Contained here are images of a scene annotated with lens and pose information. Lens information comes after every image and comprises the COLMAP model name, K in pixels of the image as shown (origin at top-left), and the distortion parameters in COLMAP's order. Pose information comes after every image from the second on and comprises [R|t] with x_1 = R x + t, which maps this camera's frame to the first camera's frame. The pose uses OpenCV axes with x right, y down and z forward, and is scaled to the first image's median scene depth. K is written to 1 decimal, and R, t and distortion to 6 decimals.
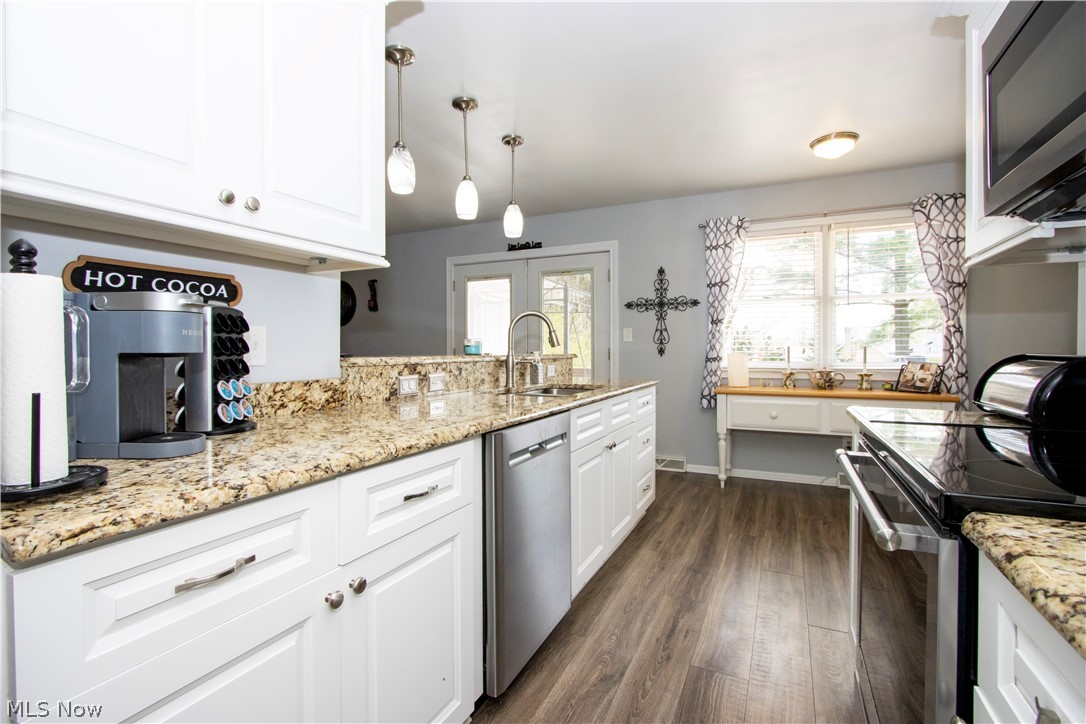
lens RADIAL K [[501.0, 0, 539.5], [0, 501.0, 353.5], [0, 0, 1]] dist [-0.016577, 0.001440]
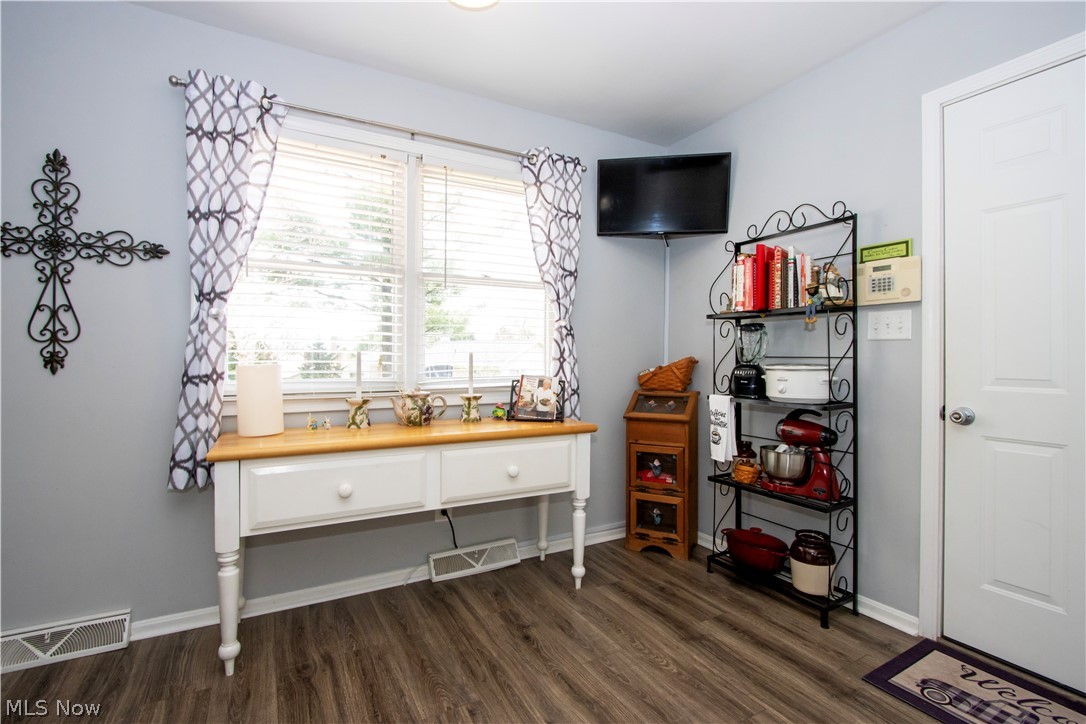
lens RADIAL K [[501.0, 0, 539.5], [0, 501.0, 353.5], [0, 0, 1]] dist [-0.016577, 0.001440]
pose [[0.574555, 0.009258, 0.818414, 0.185197], [0.003000, 0.999905, -0.013417, -0.005222], [-0.818461, 0.010164, 0.574473, 0.589417]]
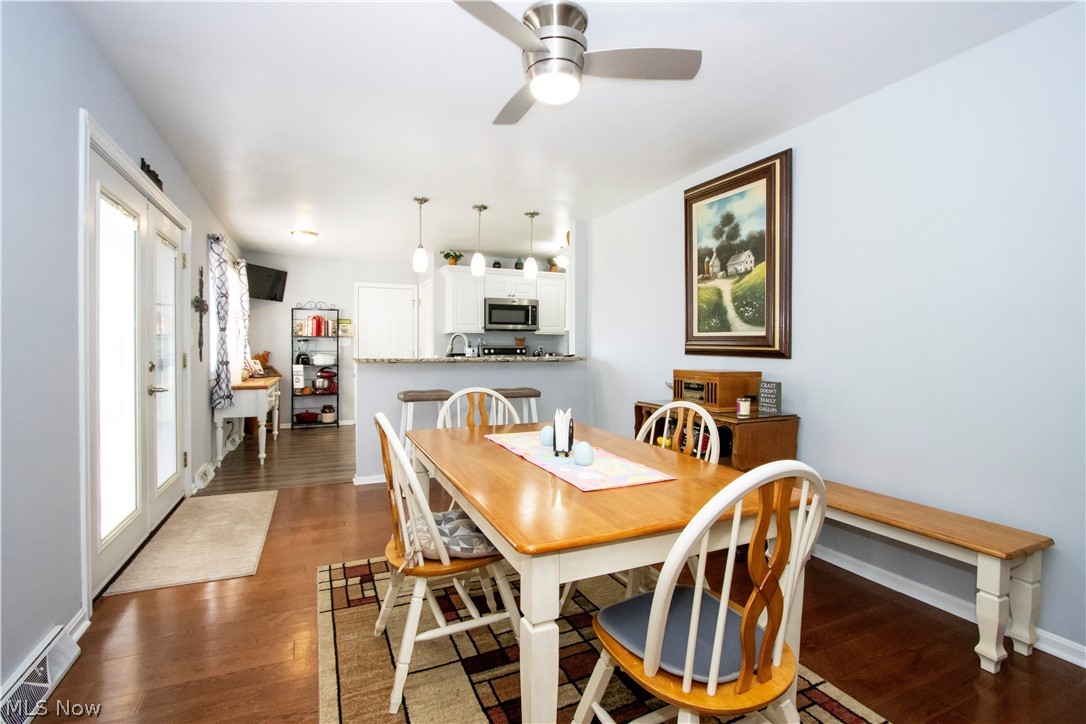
lens RADIAL K [[501.0, 0, 539.5], [0, 501.0, 353.5], [0, 0, 1]] dist [-0.016577, 0.001440]
pose [[-0.771784, -0.008754, 0.635824, -1.075887], [0.003432, 0.999833, 0.017932, -0.031495], [-0.635875, 0.016022, -0.771625, 1.694816]]
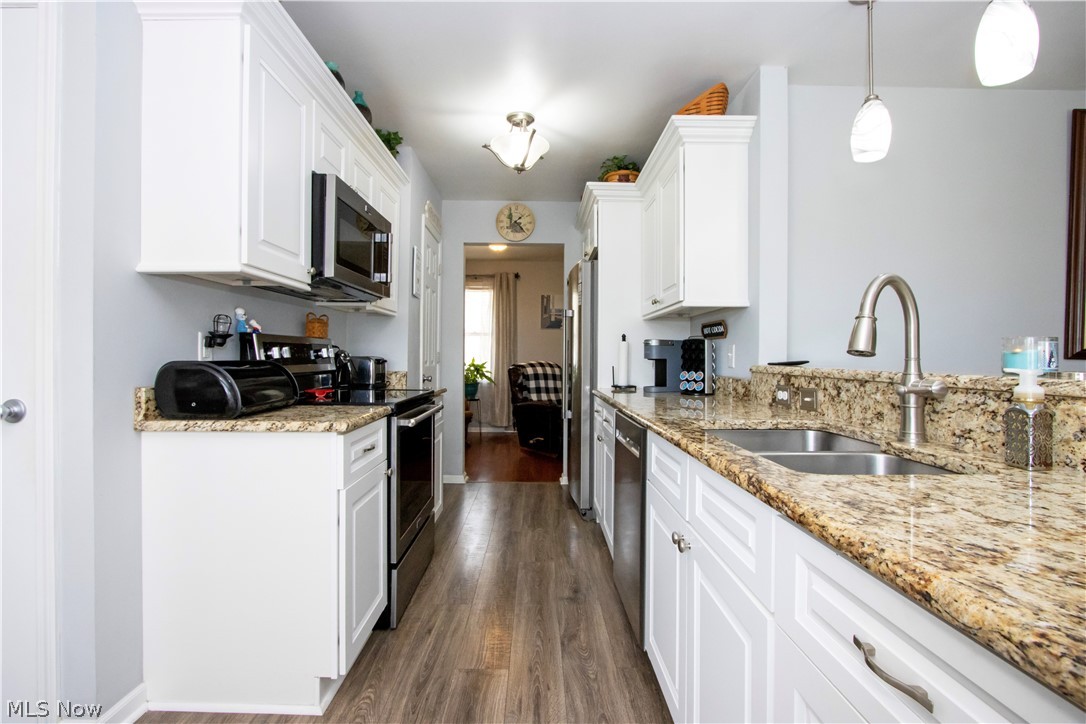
lens RADIAL K [[501.0, 0, 539.5], [0, 501.0, 353.5], [0, 0, 1]] dist [-0.016577, 0.001440]
pose [[-0.895499, -0.008099, -0.444989, 0.347564], [-0.010854, 0.999934, 0.003645, -0.010093], [0.444931, 0.008094, -0.895528, 0.953537]]
